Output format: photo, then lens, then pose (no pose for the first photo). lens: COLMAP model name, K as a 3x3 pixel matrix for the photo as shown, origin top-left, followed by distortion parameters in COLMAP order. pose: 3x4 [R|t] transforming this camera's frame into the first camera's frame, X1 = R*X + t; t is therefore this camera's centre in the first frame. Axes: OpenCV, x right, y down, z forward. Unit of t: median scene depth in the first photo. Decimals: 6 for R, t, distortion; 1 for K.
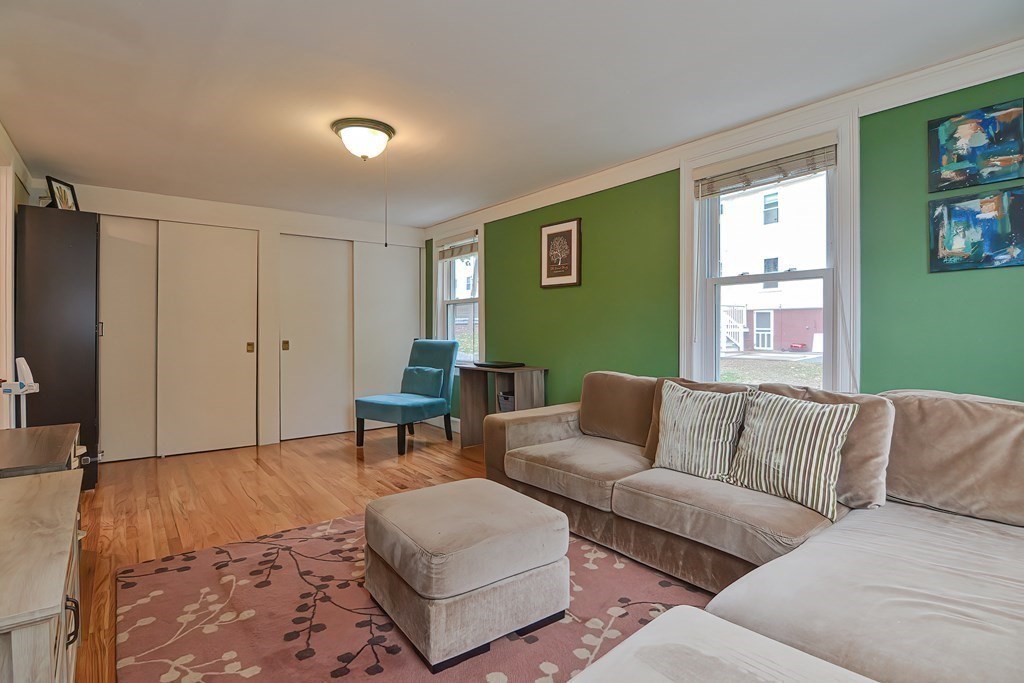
lens RADIAL K [[500.9, 0, 497.6], [0, 500.9, 332.1], [0, 0, 1]] dist [-0.005800, -0.009820]
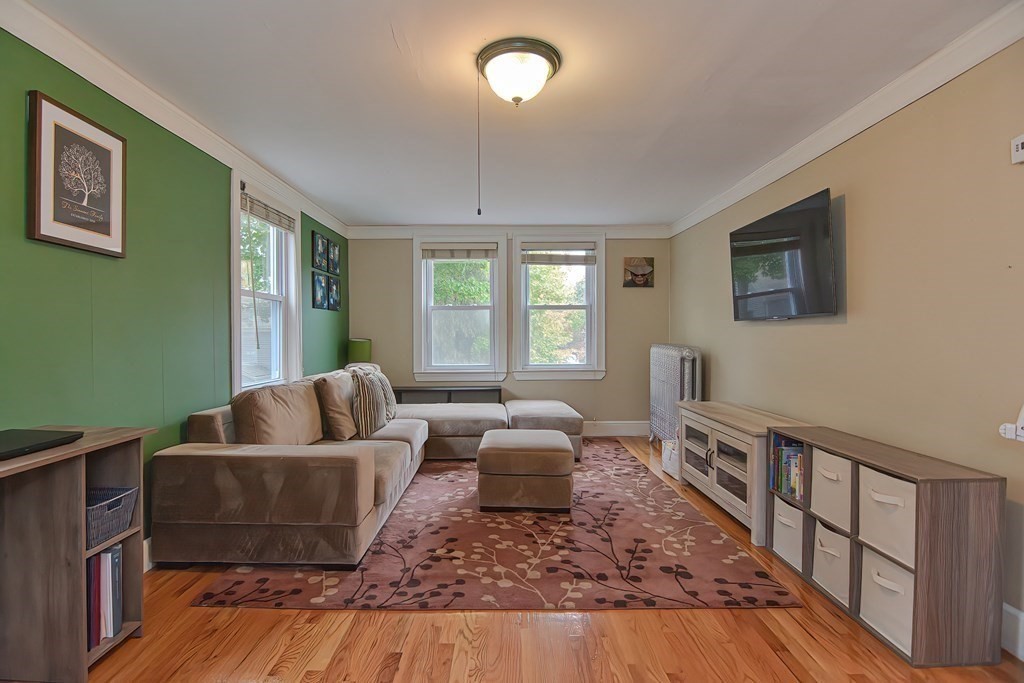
lens RADIAL K [[500.9, 0, 507.8], [0, 500.9, 338.4], [0, 0, 1]] dist [-0.005800, -0.009820]
pose [[-0.806419, 0.000448, 0.591345, -0.876107], [0.007512, 0.999927, 0.009486, -0.011235], [-0.591297, 0.012092, -0.806363, 2.038897]]
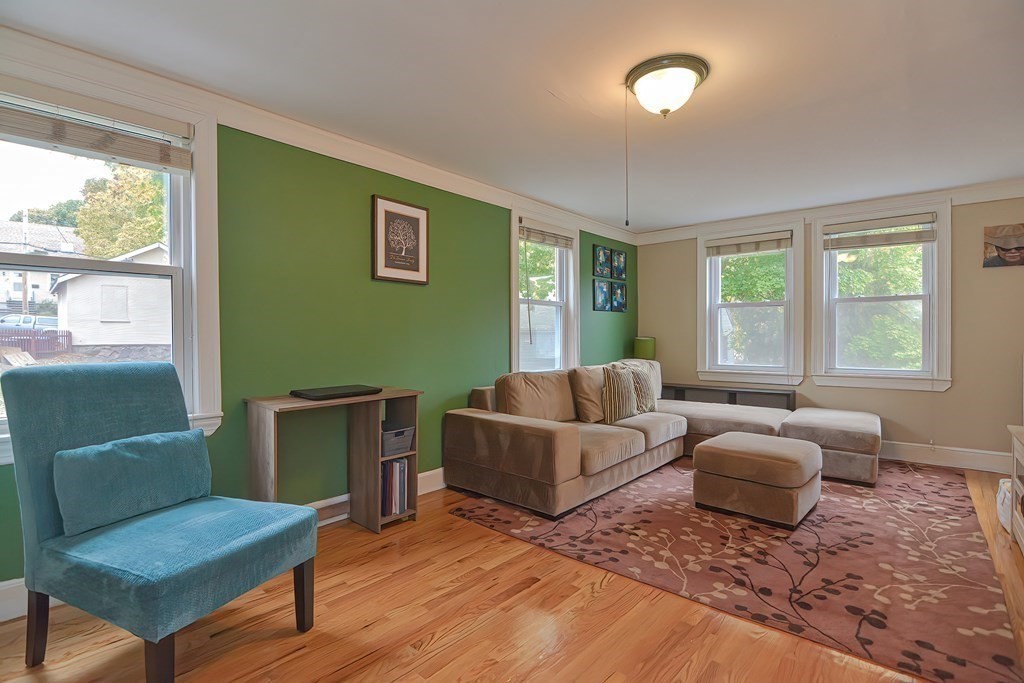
lens RADIAL K [[500.9, 0, 502.3], [0, 500.9, 337.5], [0, 0, 1]] dist [-0.005800, -0.009820]
pose [[-0.204089, -0.001090, 0.978952, -1.243788], [0.008521, 0.999960, 0.002890, -0.004179], [-0.978915, 0.008932, -0.204072, 1.794476]]
